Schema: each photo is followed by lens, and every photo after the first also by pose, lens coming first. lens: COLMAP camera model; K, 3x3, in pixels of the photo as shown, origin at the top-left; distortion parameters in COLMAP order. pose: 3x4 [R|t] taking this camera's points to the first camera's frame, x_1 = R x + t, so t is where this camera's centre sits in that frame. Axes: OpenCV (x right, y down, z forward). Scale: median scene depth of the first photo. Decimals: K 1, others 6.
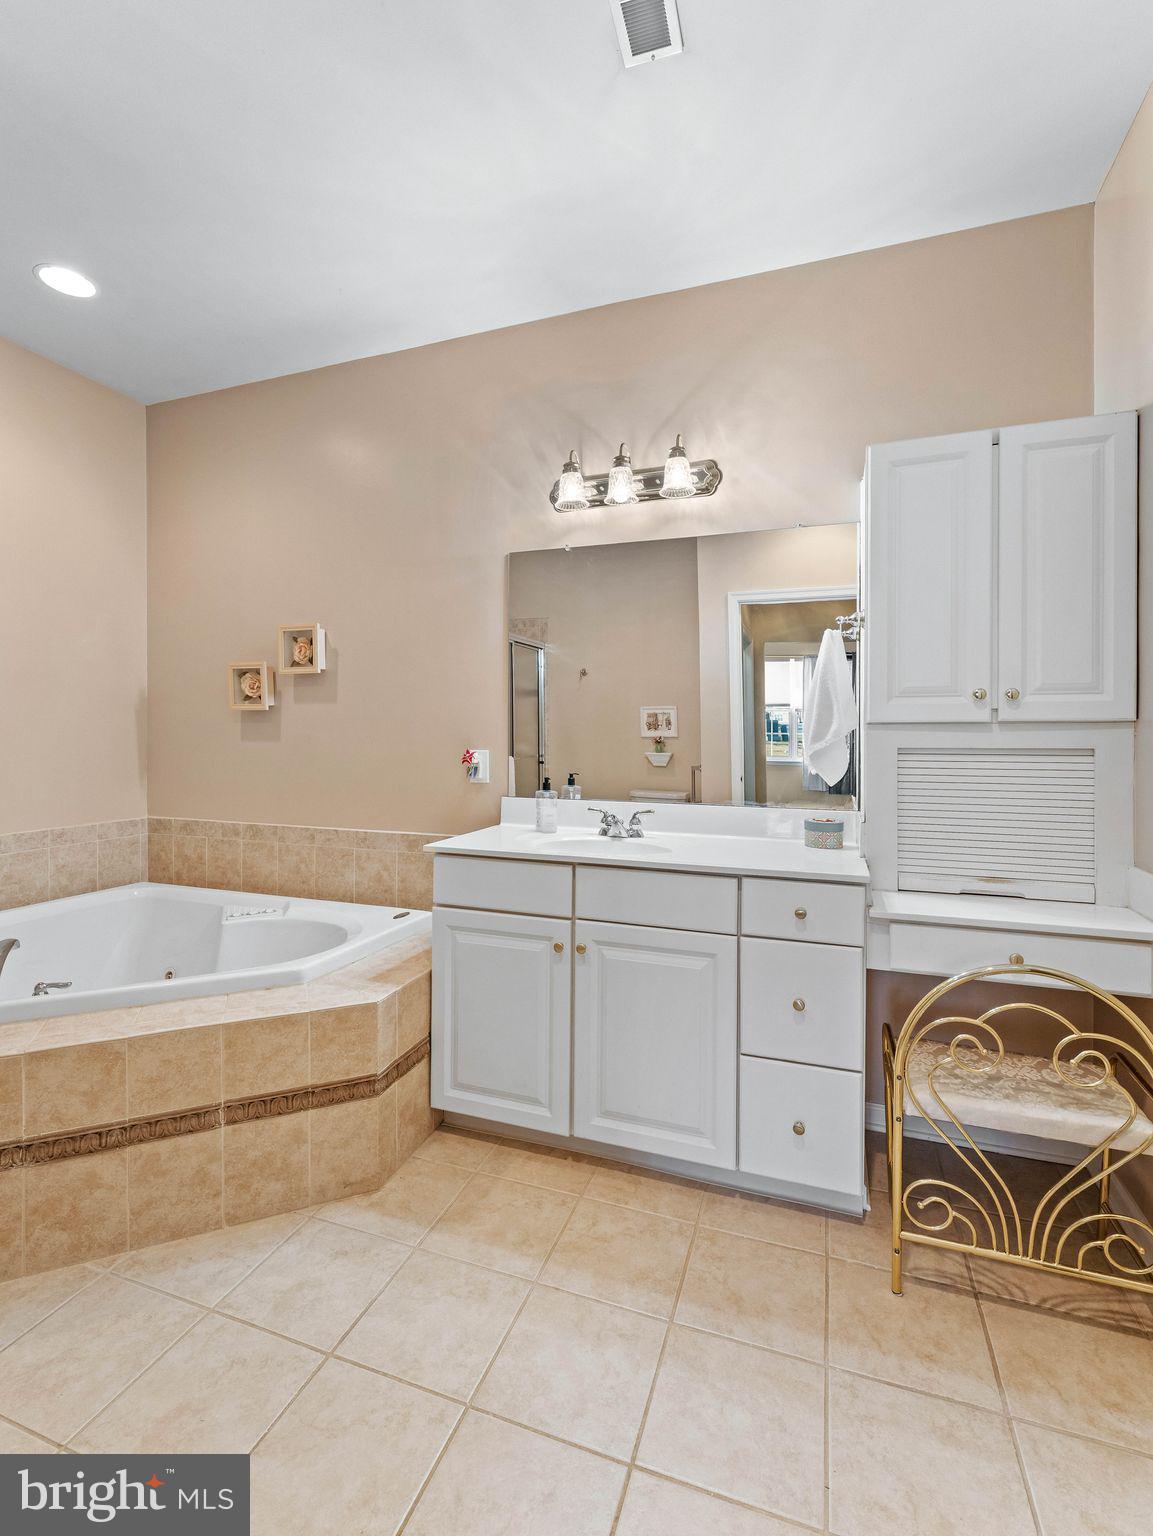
lens RADIAL K [[699.6, 0, 578.7], [0, 699.6, 741.0], [0, 0, 1]] dist [-0.001845, 0.000615]
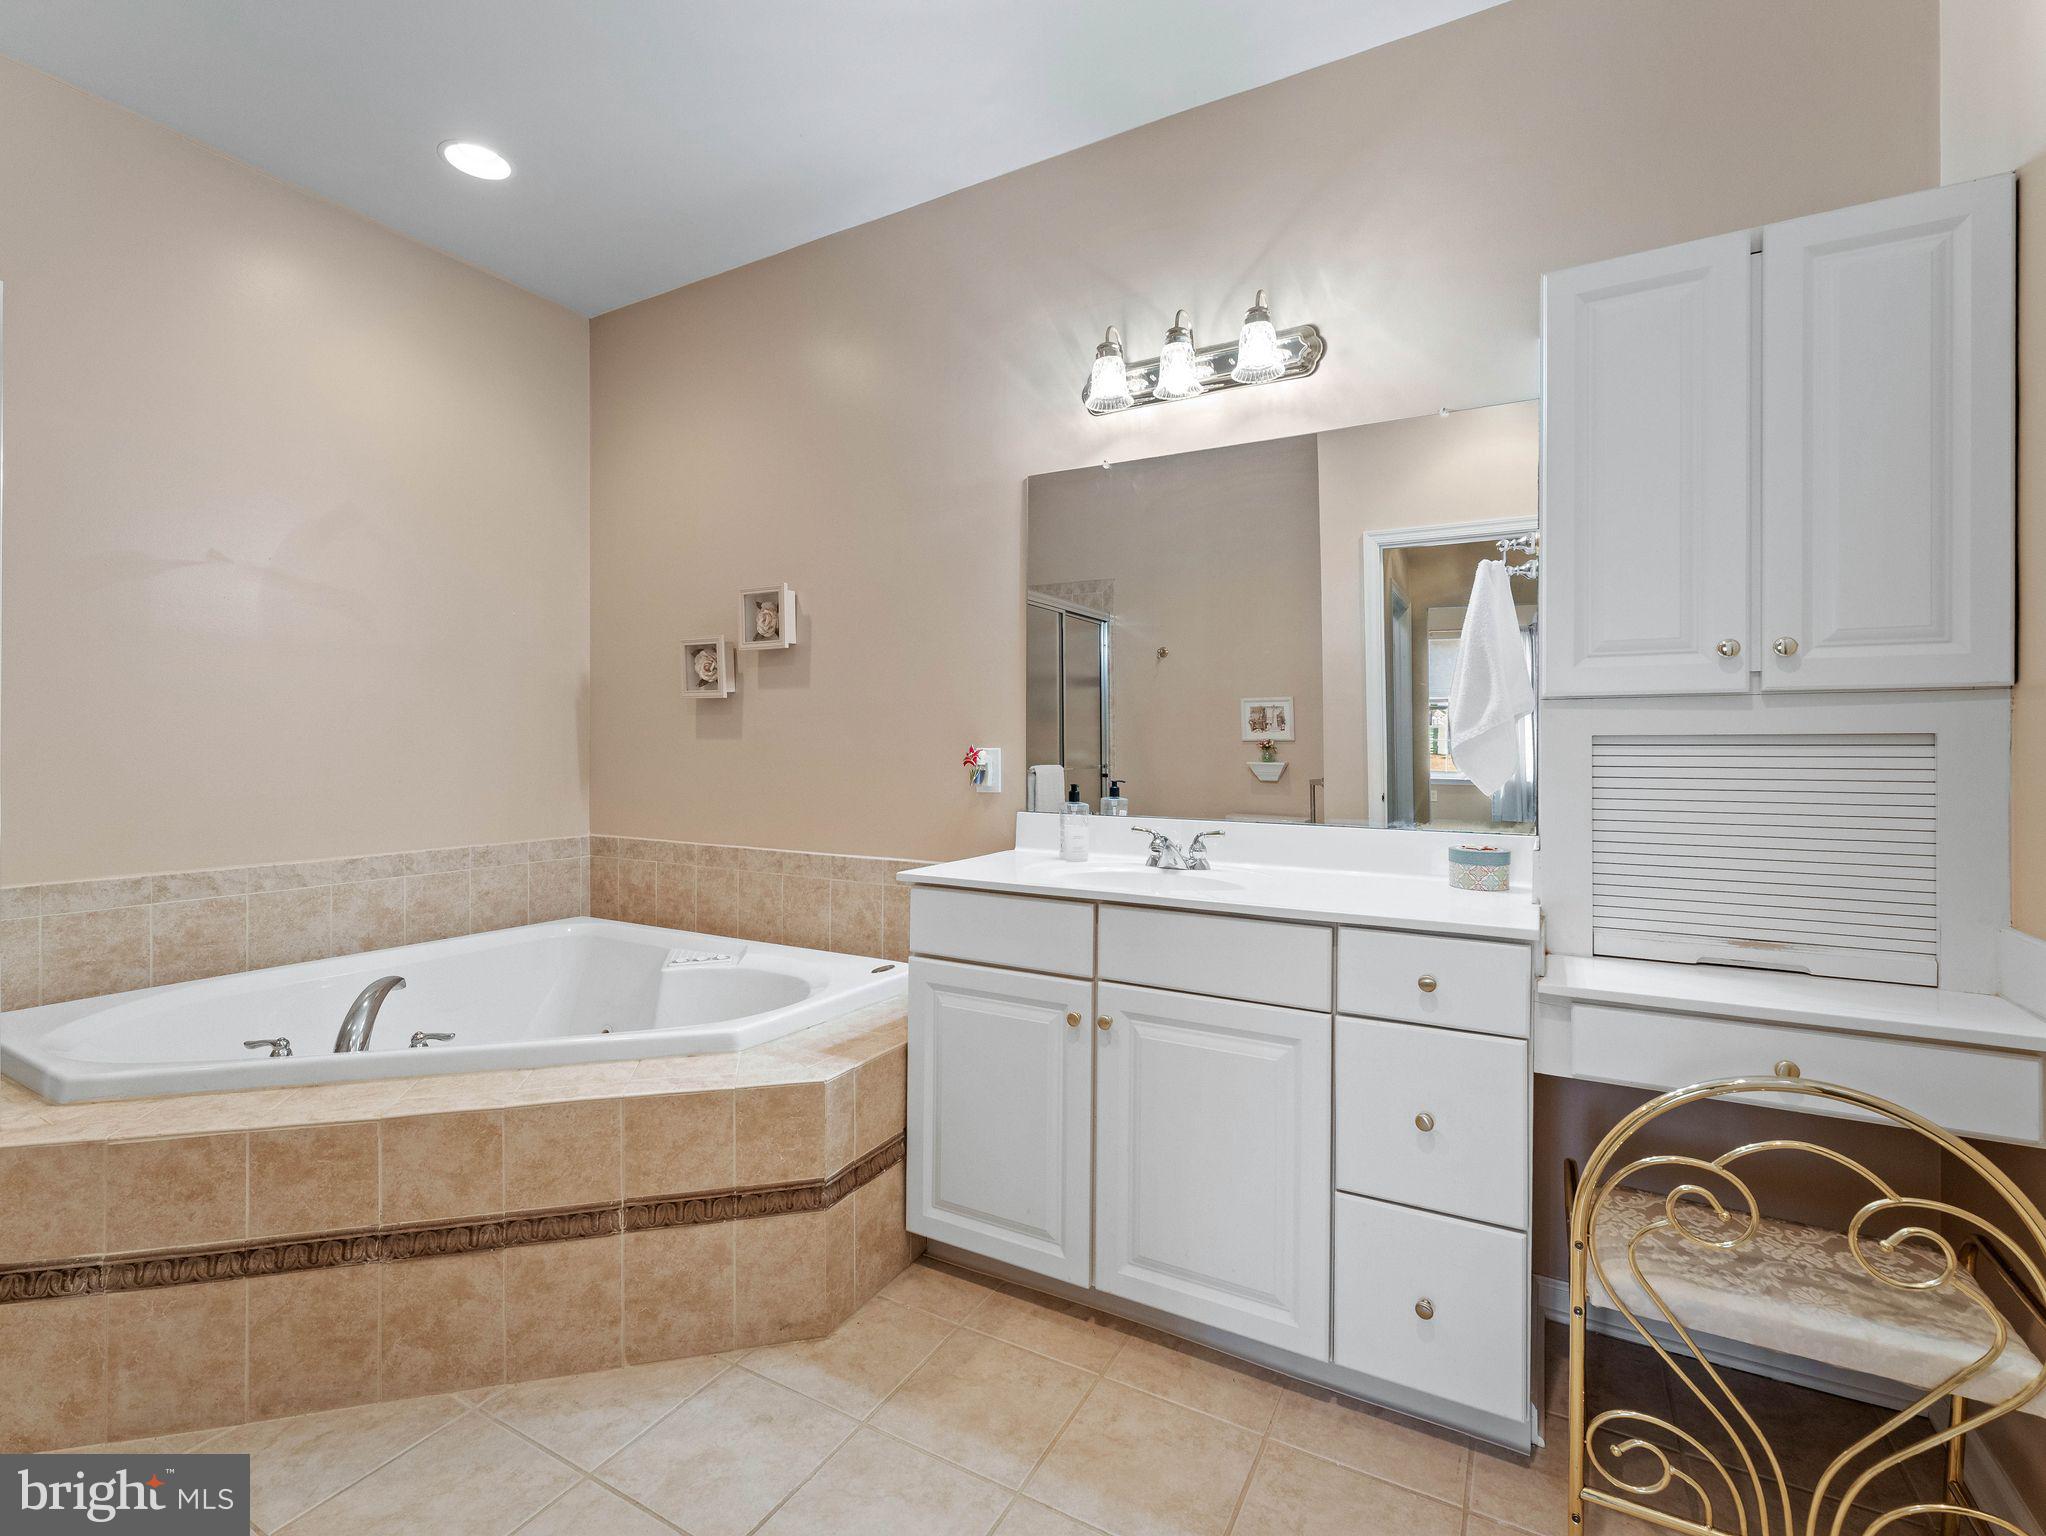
lens RADIAL K [[931.9, 0, 1023.3], [0, 931.9, 749.6], [0, 0, 1]] dist [-0.001845, 0.000615]
pose [[0.986888, 0.000690, -0.161408, 0.077549], [-0.001226, 0.999994, -0.003225, 0.027140], [0.161405, 0.003381, 0.986882, 0.065047]]
